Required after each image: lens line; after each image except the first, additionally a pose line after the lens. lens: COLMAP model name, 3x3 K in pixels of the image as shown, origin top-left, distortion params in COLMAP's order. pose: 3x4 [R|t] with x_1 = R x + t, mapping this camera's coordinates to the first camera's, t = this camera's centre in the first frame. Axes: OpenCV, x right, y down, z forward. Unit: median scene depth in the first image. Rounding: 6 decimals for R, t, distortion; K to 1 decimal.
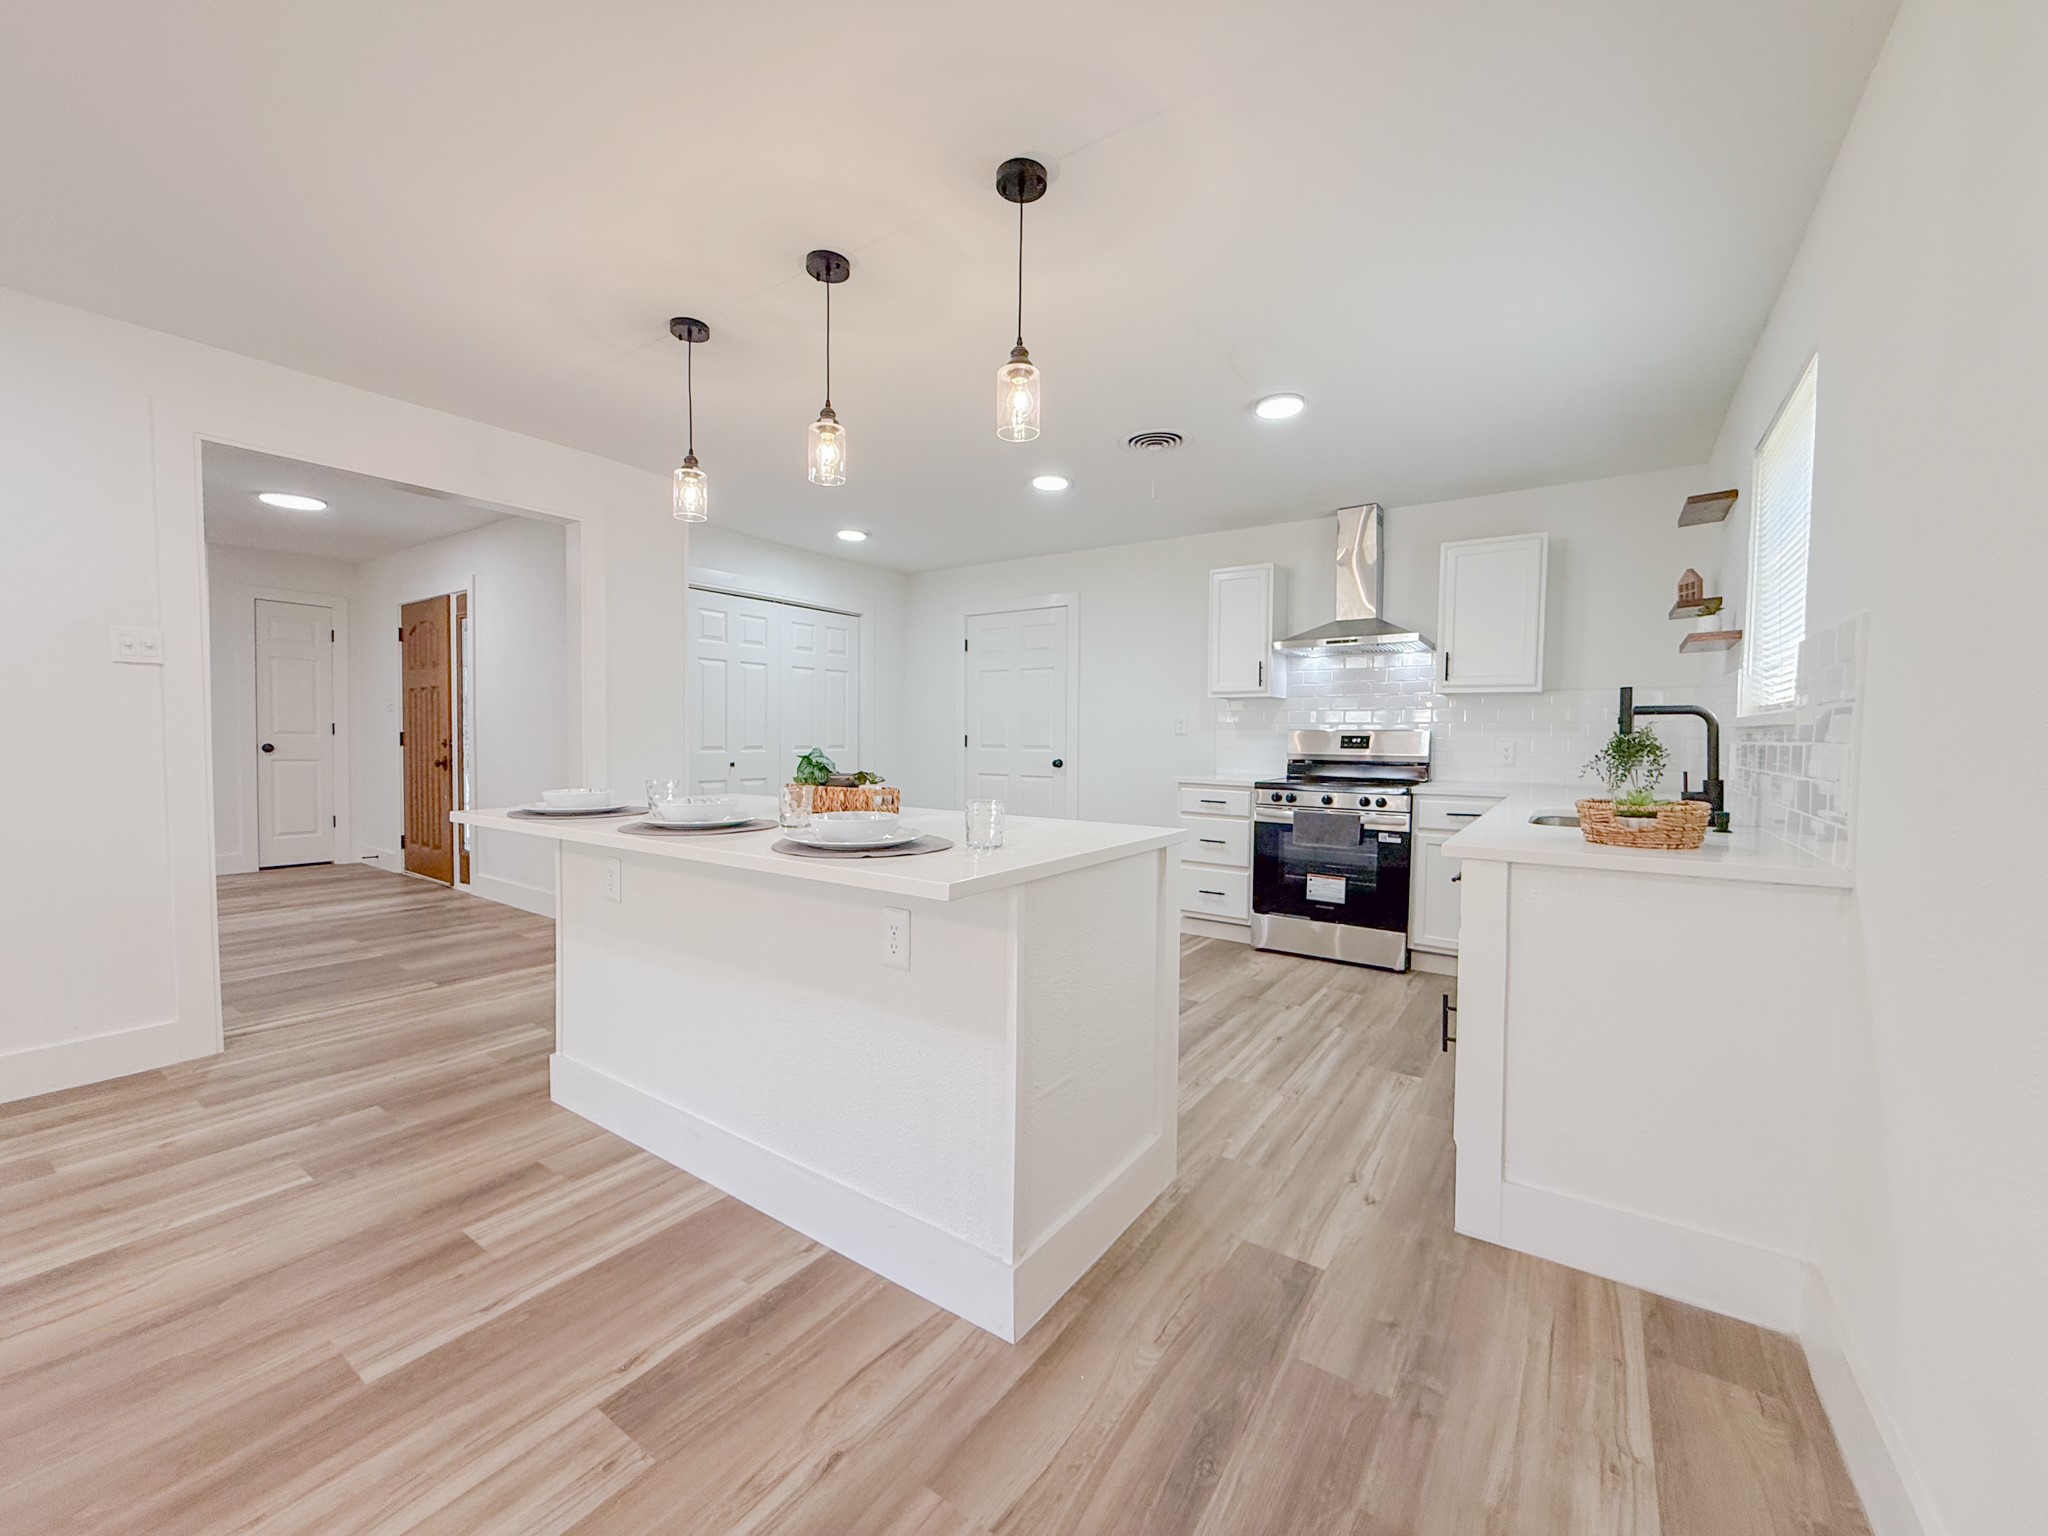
lens RADIAL K [[817.6, 0, 1020.5], [0, 817.6, 768.9], [0, 0, 1]] dist [-0.001749, 0.000618]
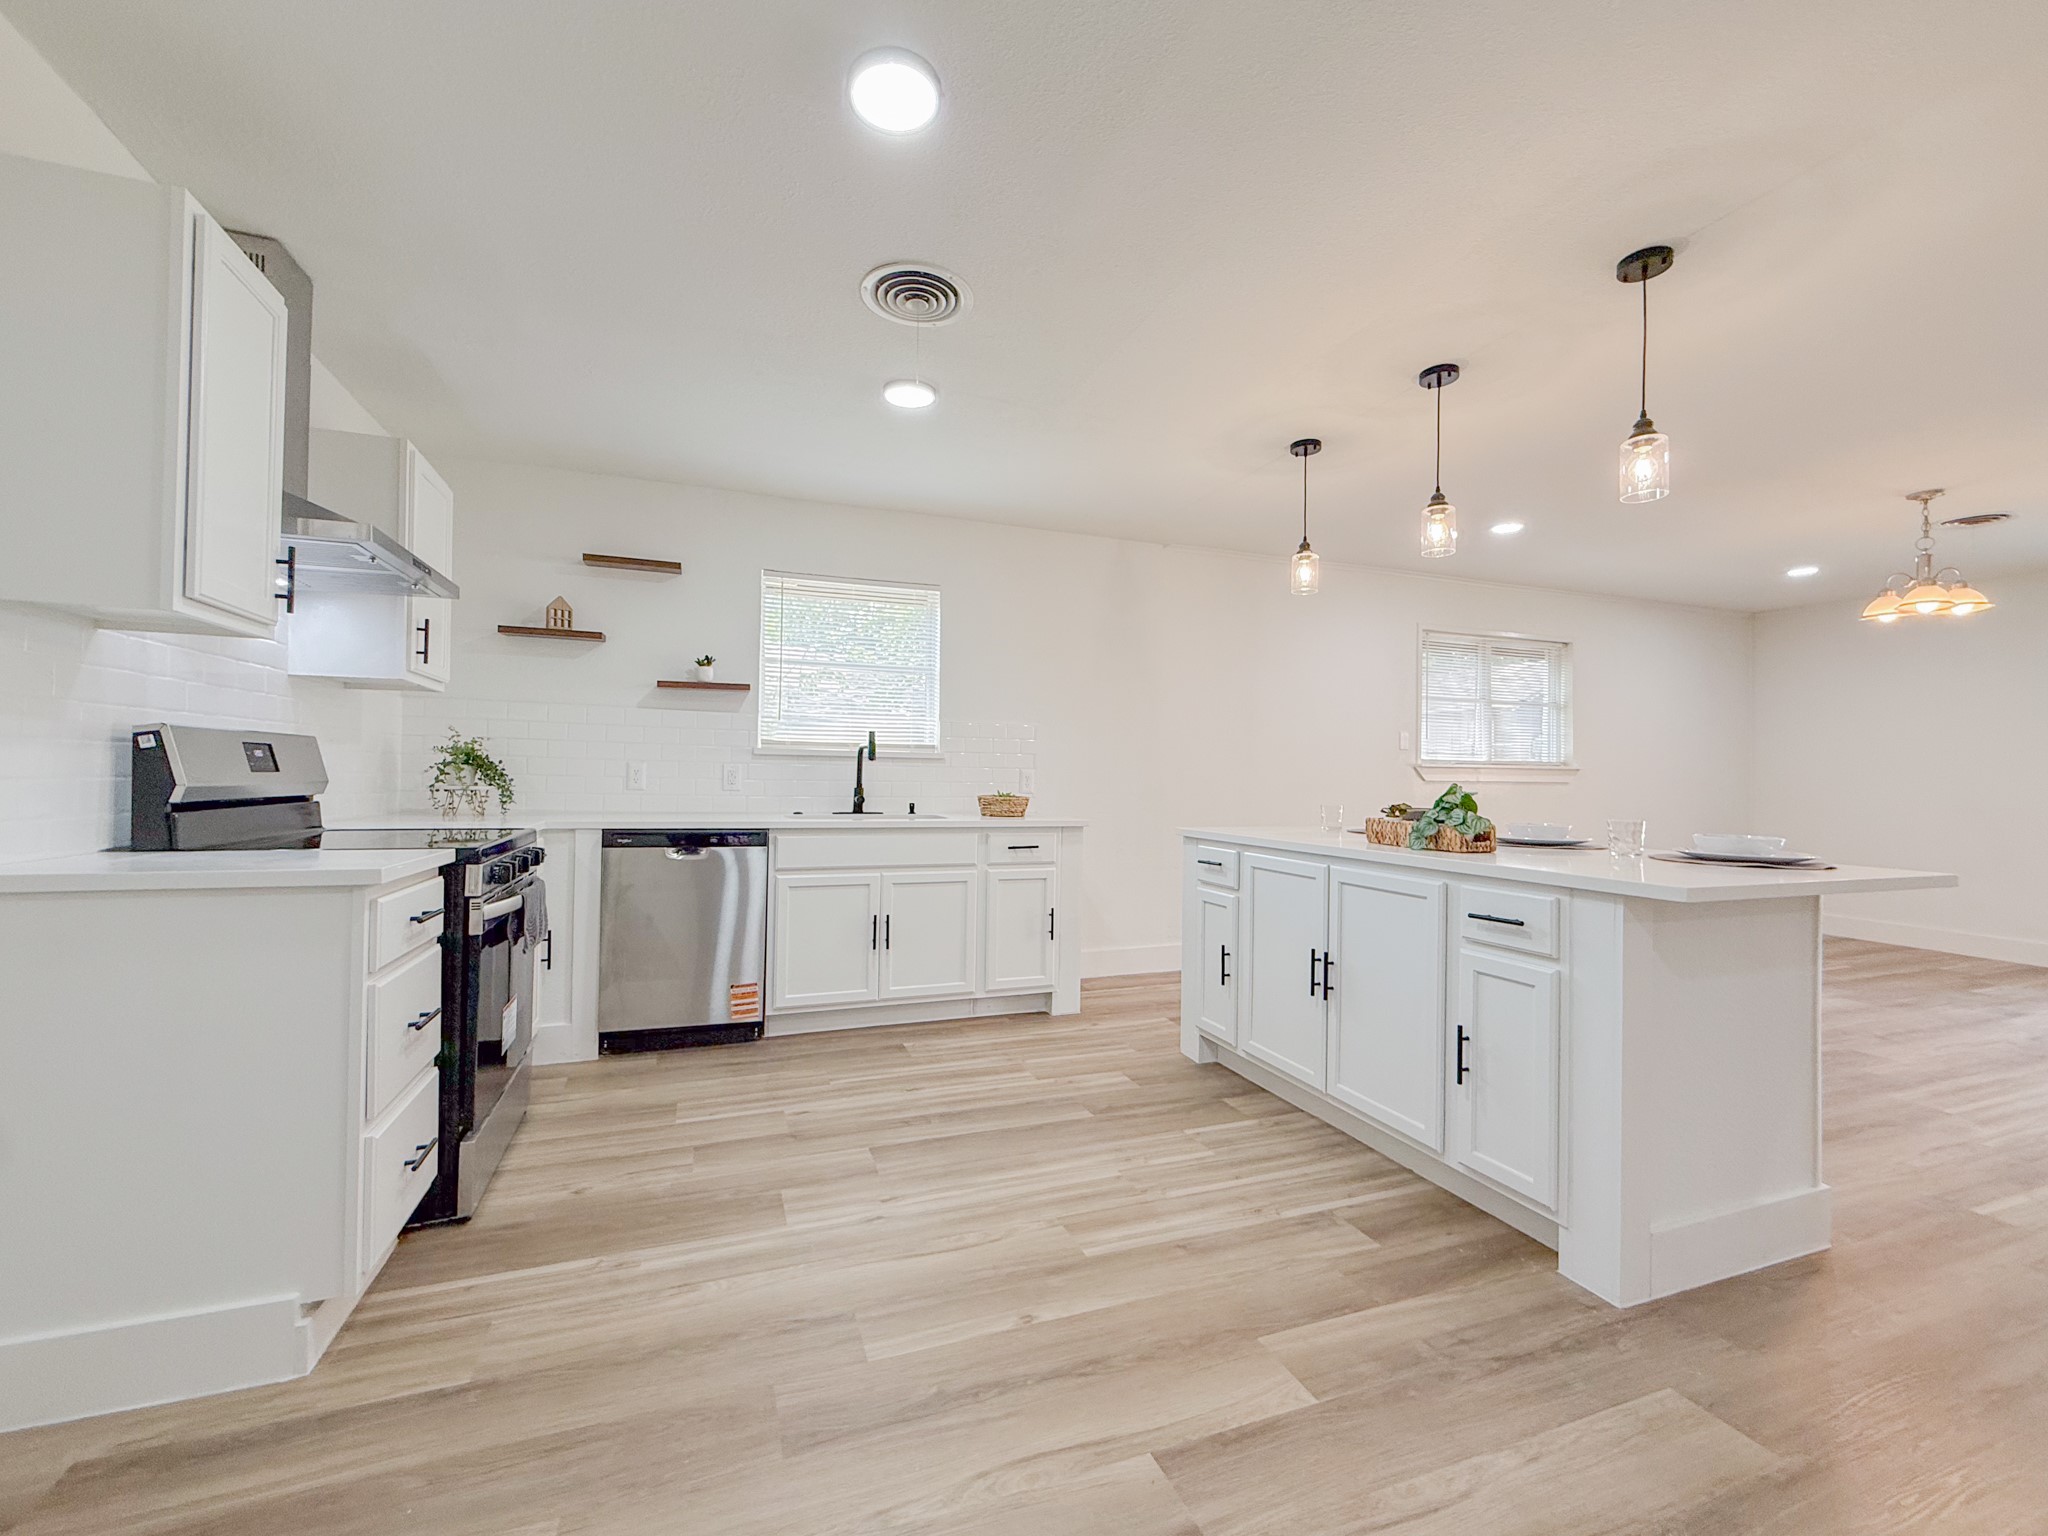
lens RADIAL K [[849.2, 0, 1020.3], [0, 849.2, 770.0], [0, 0, 1]] dist [0.000083, 0.000237]
pose [[-0.822679, -0.017619, 0.568232, -0.378051], [0.000788, 0.999483, 0.032131, -0.071084], [-0.568505, 0.026881, -0.822241, 2.018222]]
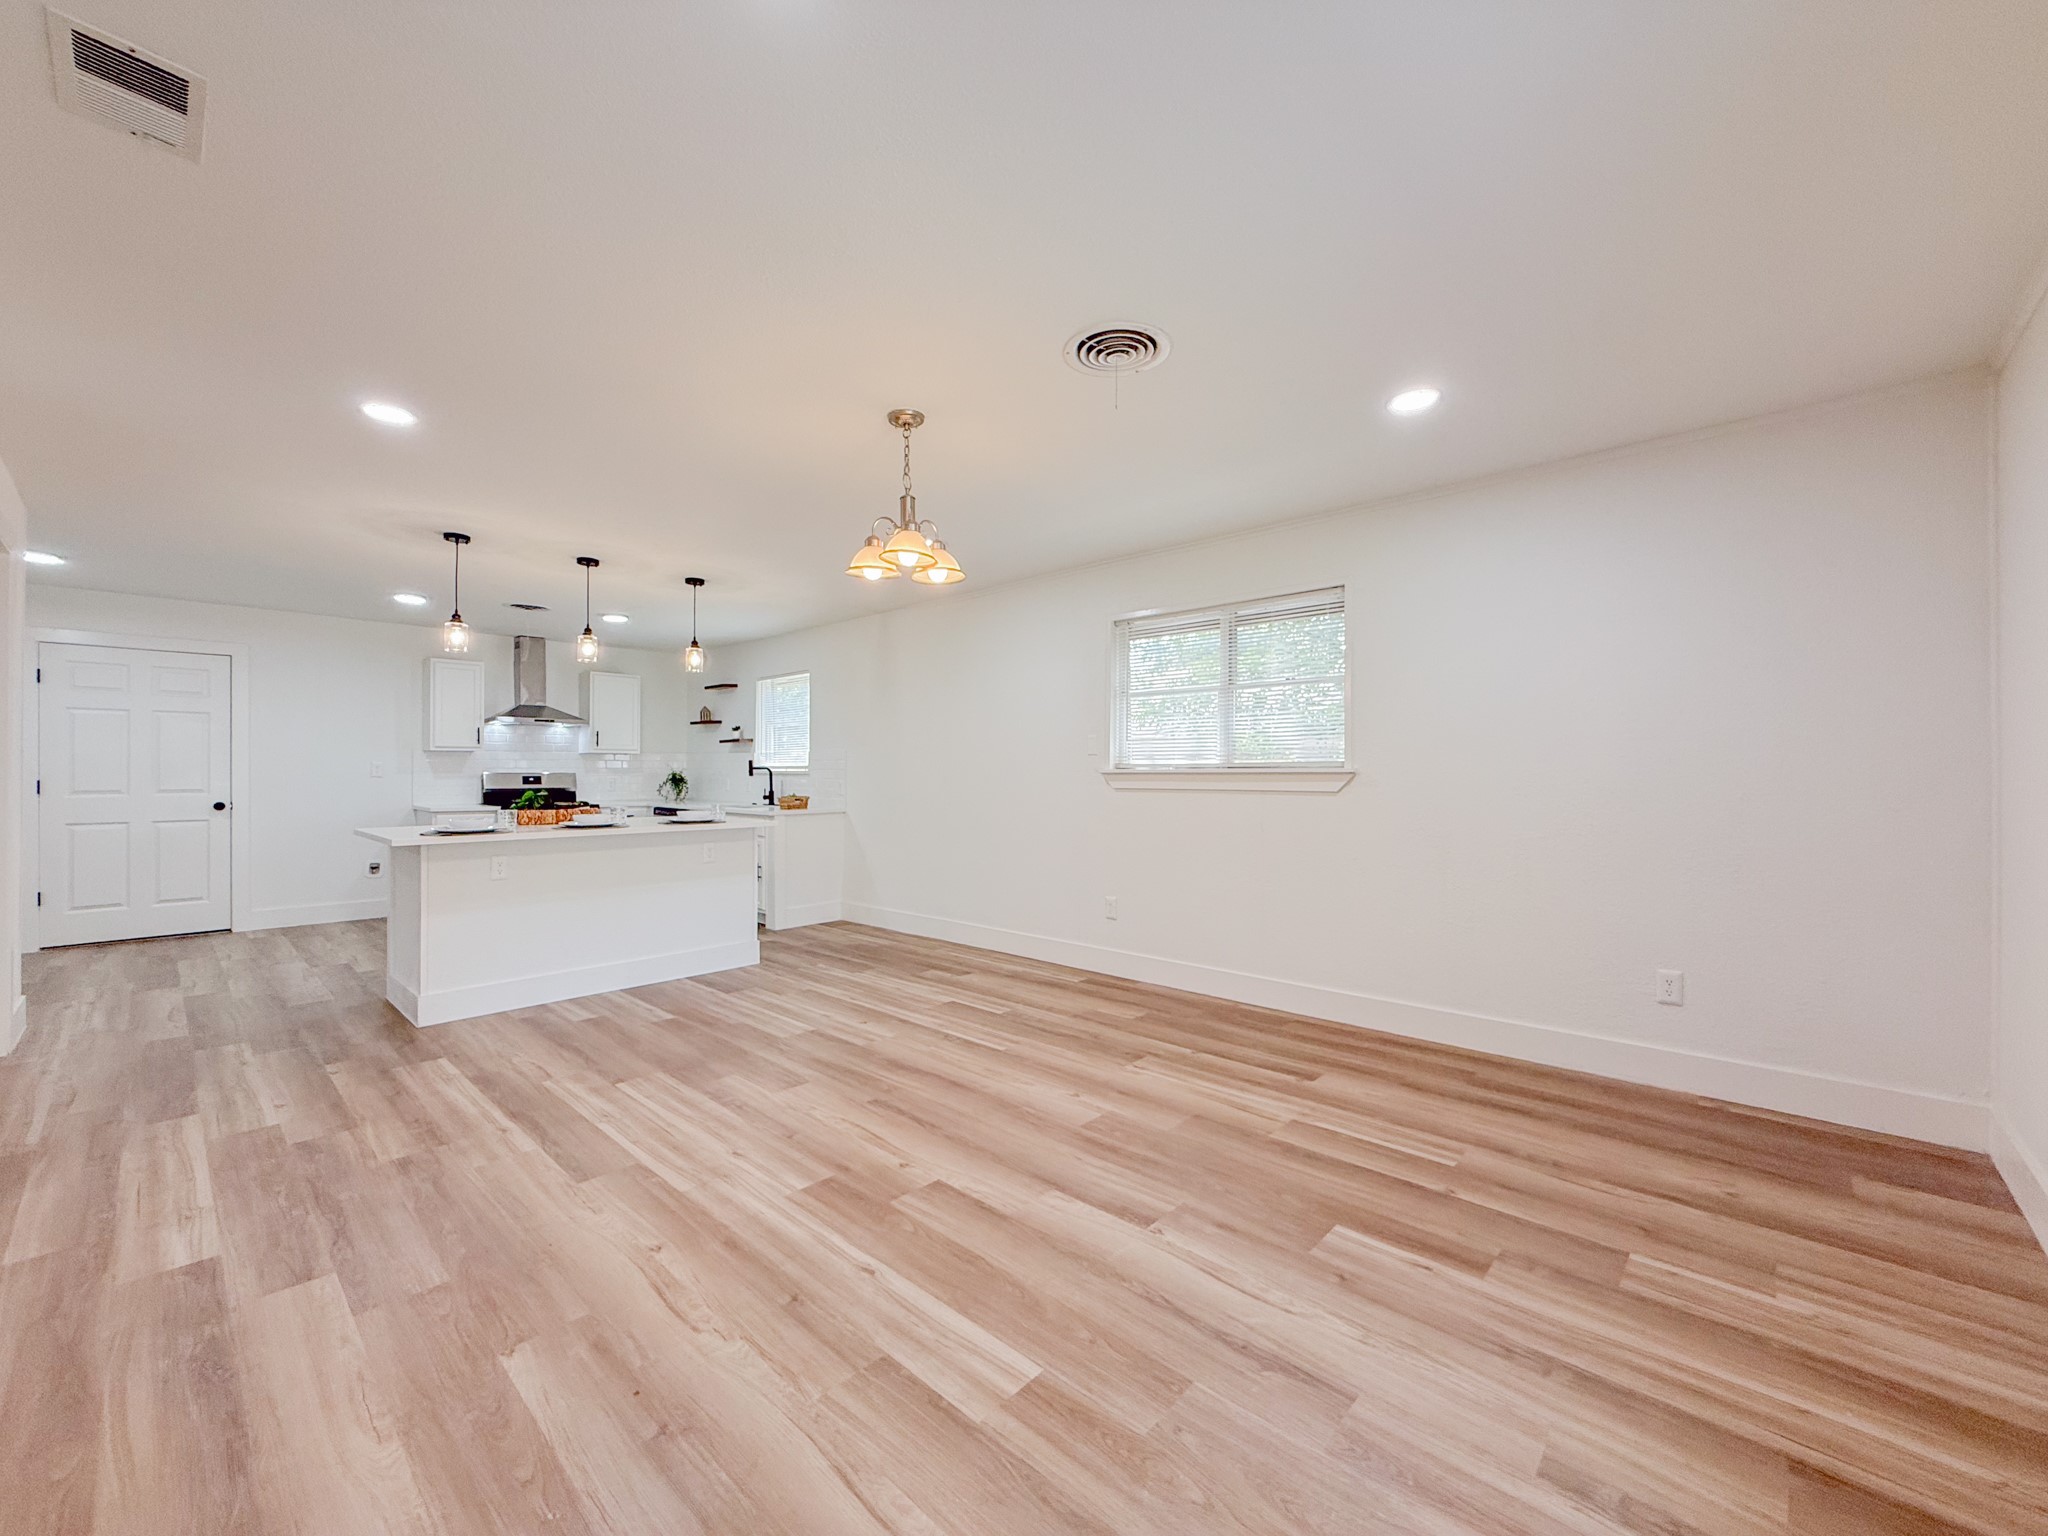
lens RADIAL K [[814.3, 0, 1019.3], [0, 814.3, 770.1], [0, 0, 1]] dist [0.000336, 0.000225]
pose [[0.142901, -0.008070, 0.989704, -1.843460], [0.040531, 0.999176, 0.002295, -0.030057], [-0.988907, 0.039785, 0.143110, -0.328579]]
